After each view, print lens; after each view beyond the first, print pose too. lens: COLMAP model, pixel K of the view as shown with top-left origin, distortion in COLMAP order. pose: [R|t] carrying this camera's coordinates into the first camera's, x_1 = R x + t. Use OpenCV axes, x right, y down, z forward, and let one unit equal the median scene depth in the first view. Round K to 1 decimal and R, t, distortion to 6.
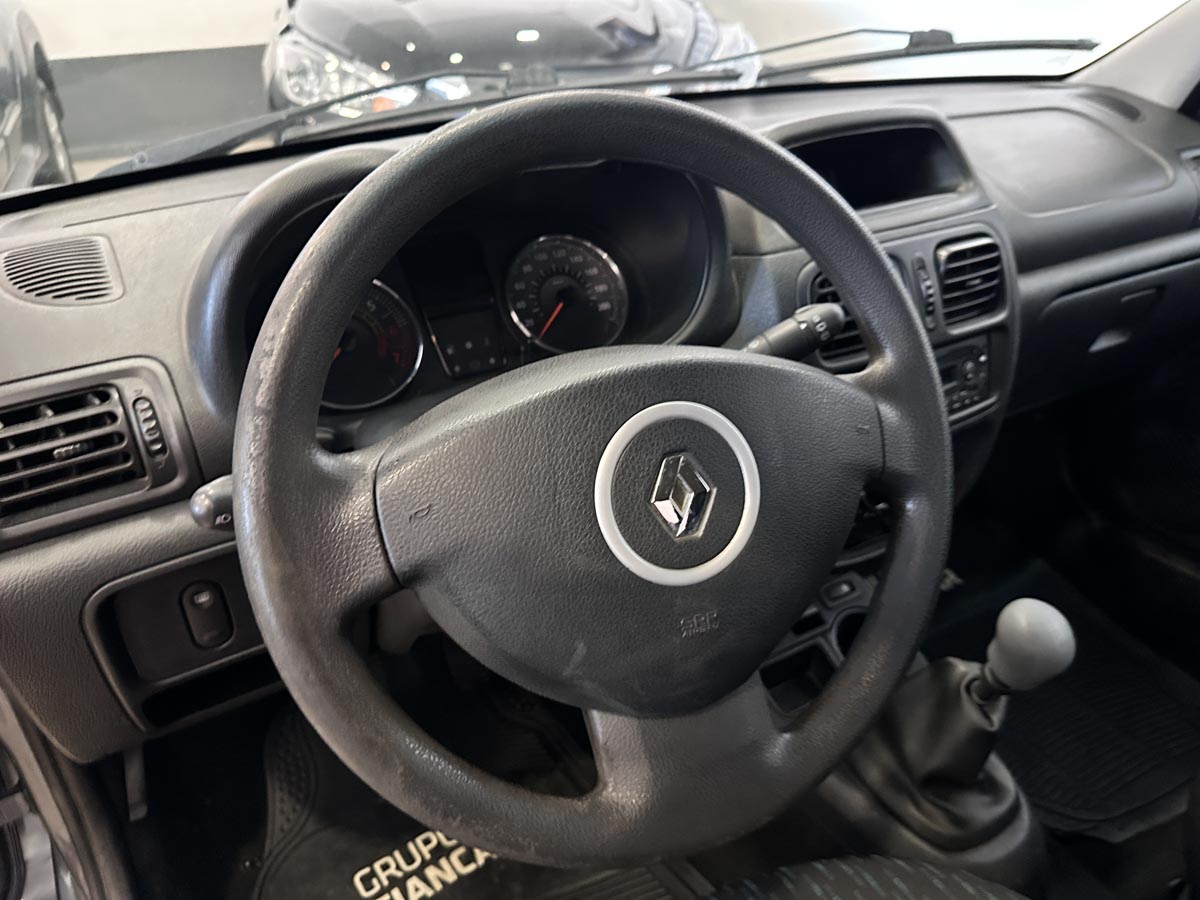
lens RADIAL K [[880.0, 0, 594.3], [0, 880.0, 442.3], [0, 0, 1]] dist [0.005976, -0.047884]
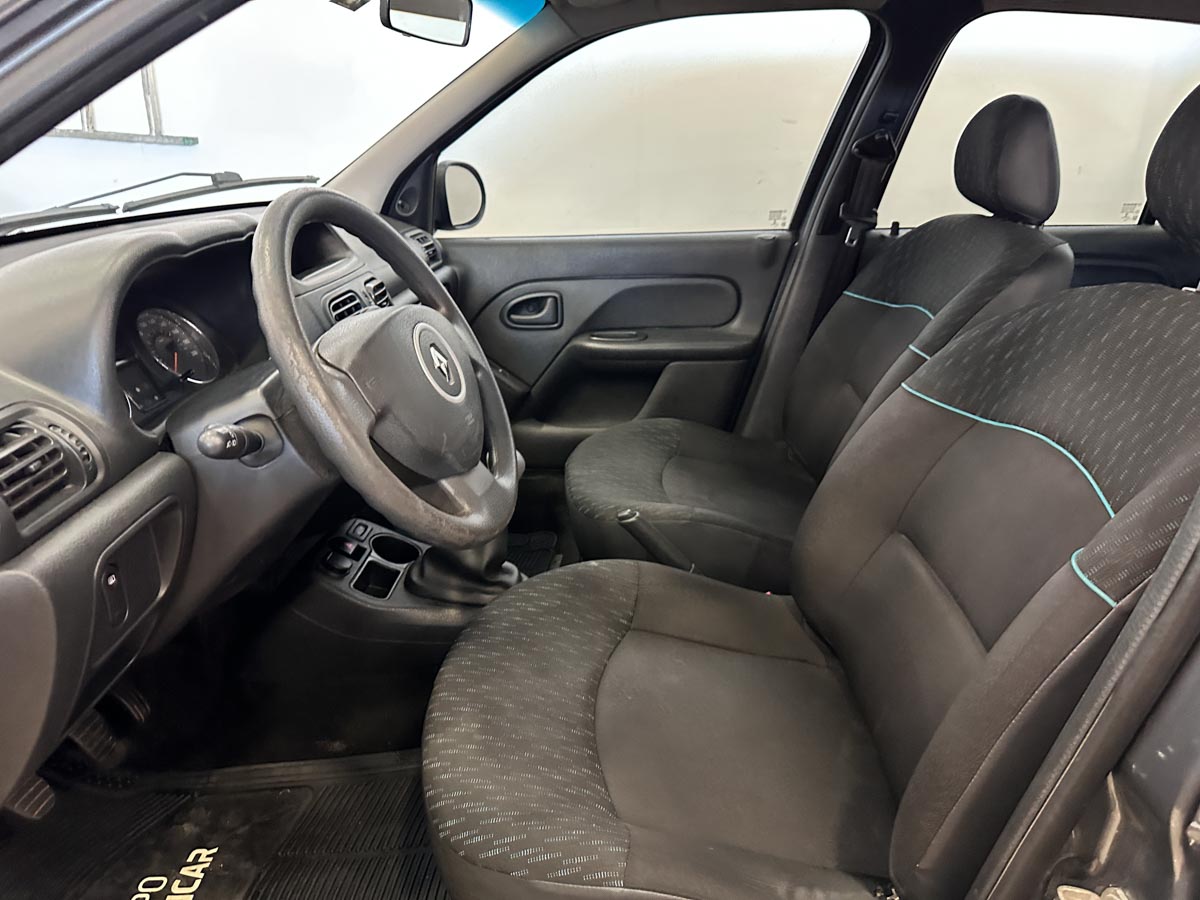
lens RADIAL K [[838.0, 0, 600.0], [0, 838.0, 450.0], [0, 0, 1]] dist [0.084509, -0.115541]
pose [[0.540577, -0.277246, 0.794299, -0.587783], [0.391274, 0.918667, 0.054366, 0.125801], [-0.744769, 0.281400, 0.605089, -0.191974]]
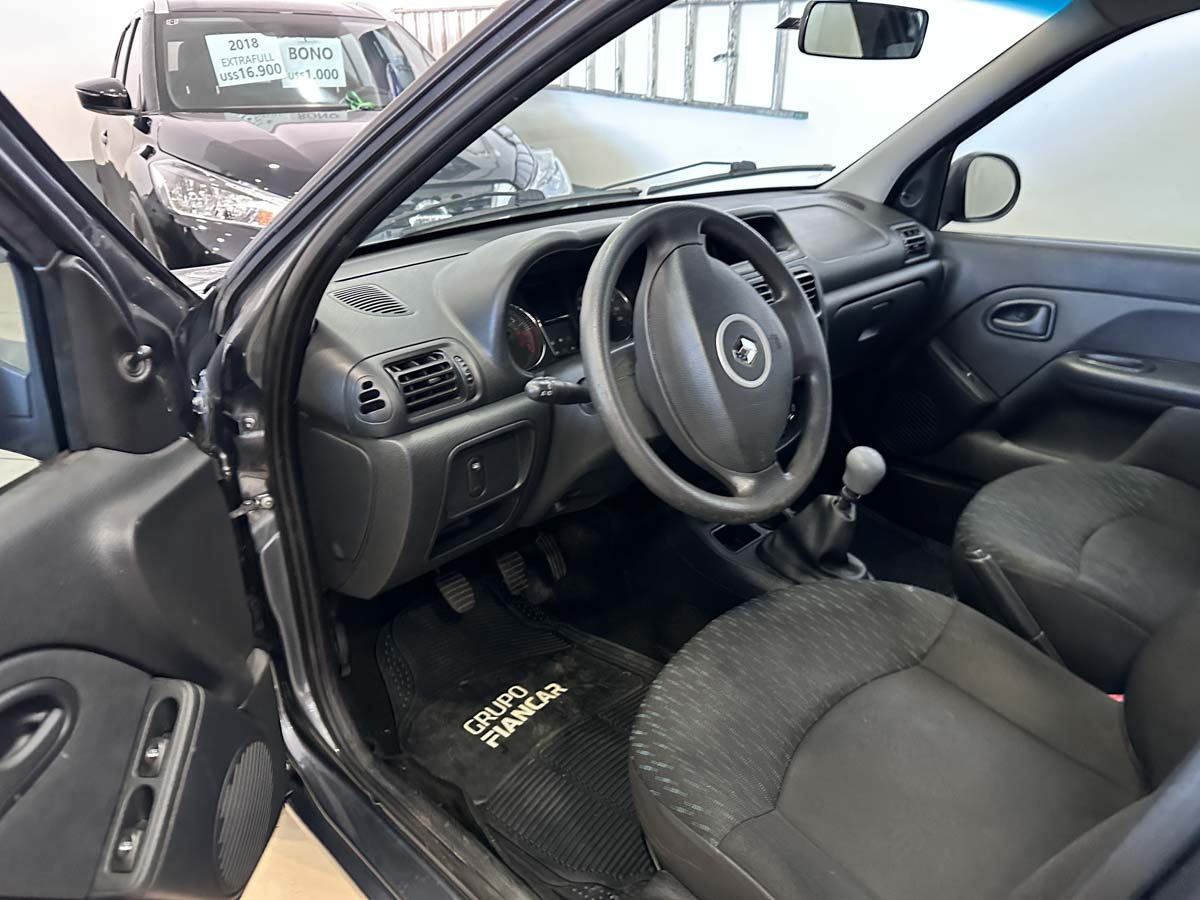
lens RADIAL K [[843.5, 0, 602.5], [0, 843.5, 441.2], [0, 0, 1]] dist [0.048773, -0.053173]
pose [[0.961867, -0.093137, 0.257170, -0.382392], [0.119697, 0.988759, -0.089600, 0.188643], [-0.245934, 0.116966, 0.962203, -0.478753]]
